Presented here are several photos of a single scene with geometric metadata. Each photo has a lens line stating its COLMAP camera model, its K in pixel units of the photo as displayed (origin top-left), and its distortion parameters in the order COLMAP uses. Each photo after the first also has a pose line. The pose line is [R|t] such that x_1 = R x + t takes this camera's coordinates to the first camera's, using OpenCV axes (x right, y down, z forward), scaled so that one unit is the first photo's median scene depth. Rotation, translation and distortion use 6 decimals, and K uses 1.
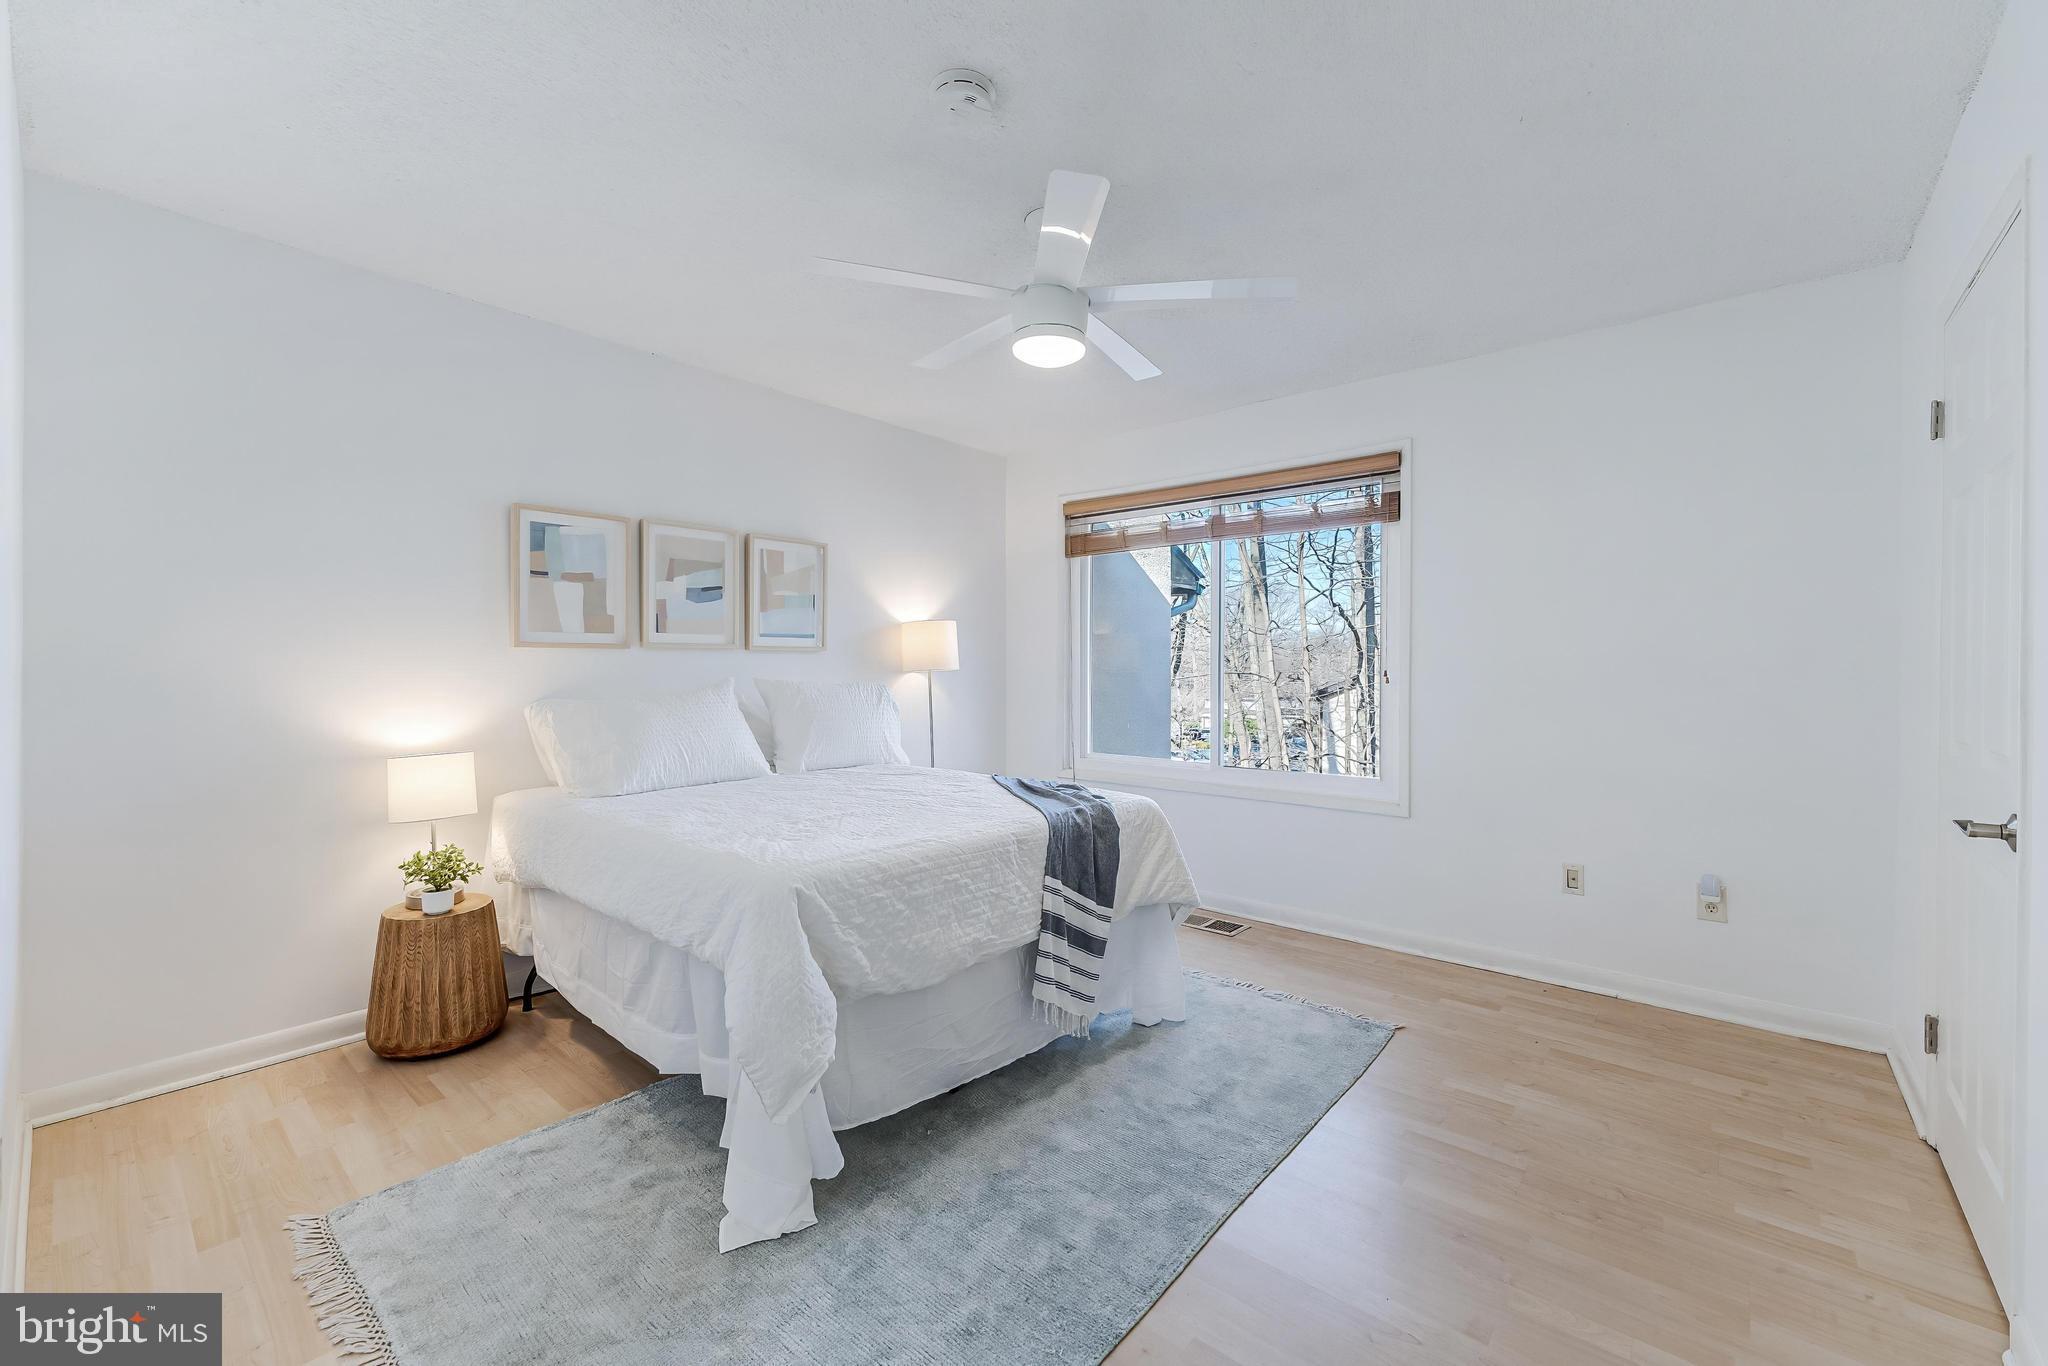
lens RADIAL K [[829.5, 0, 1030.5], [0, 829.5, 666.5], [0, 0, 1]] dist [0.000724, 0.000141]
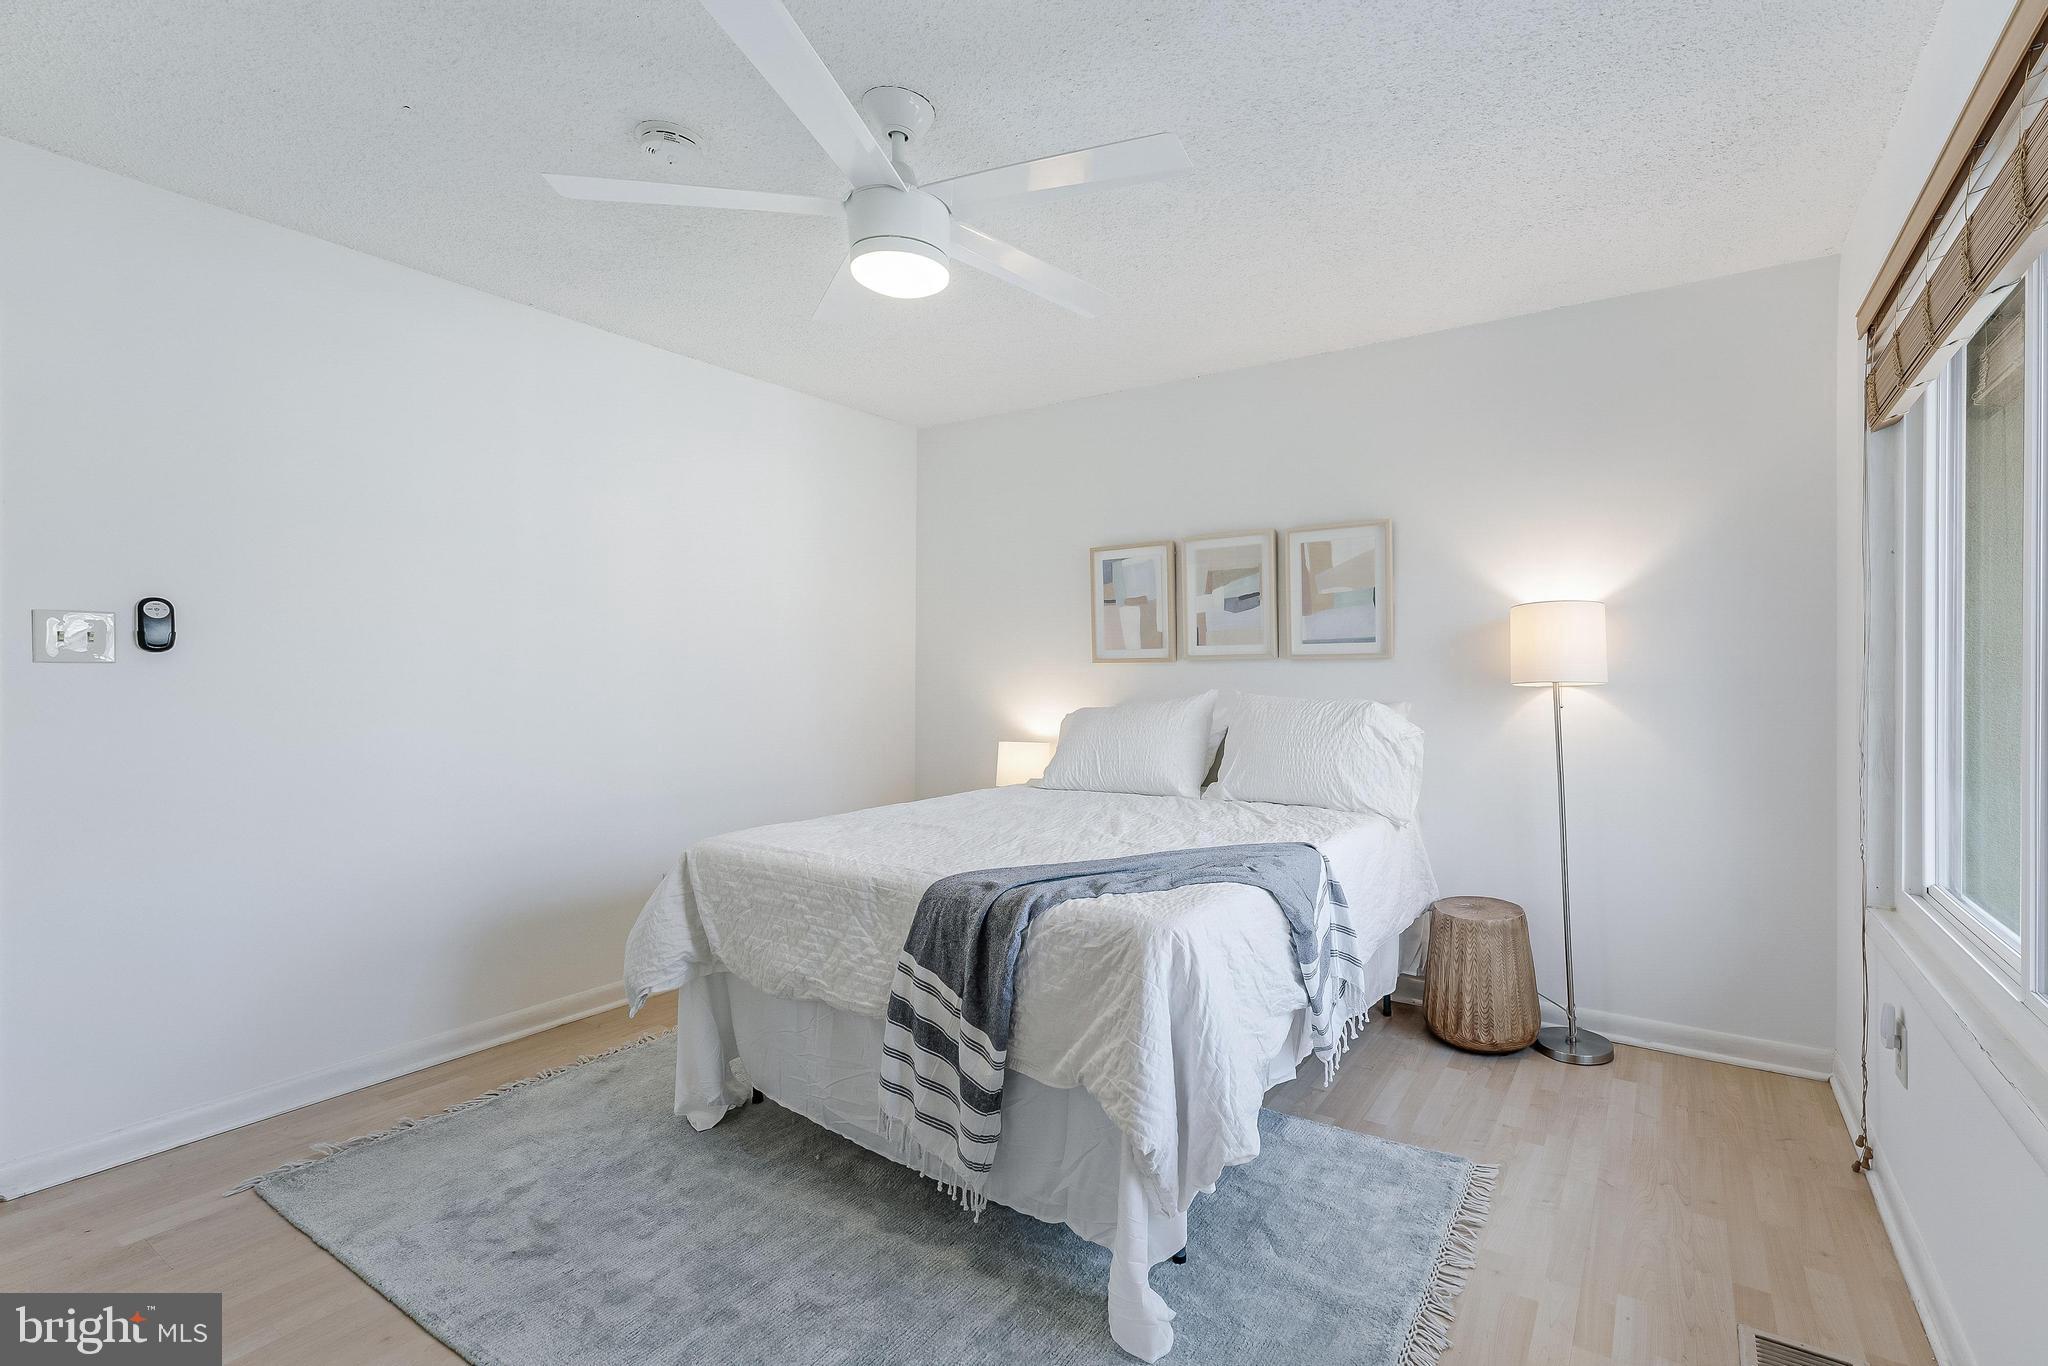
lens RADIAL K [[792.7, 0, 1025.5], [0, 792.7, 672.7], [0, 0, 1]] dist [0.000642, 0.000041]
pose [[0.188989, -0.007860, -0.981948, 0.496154], [0.001408, 0.999969, -0.007734, 0.000296], [0.981978, 0.000079, 0.188994, 0.626733]]
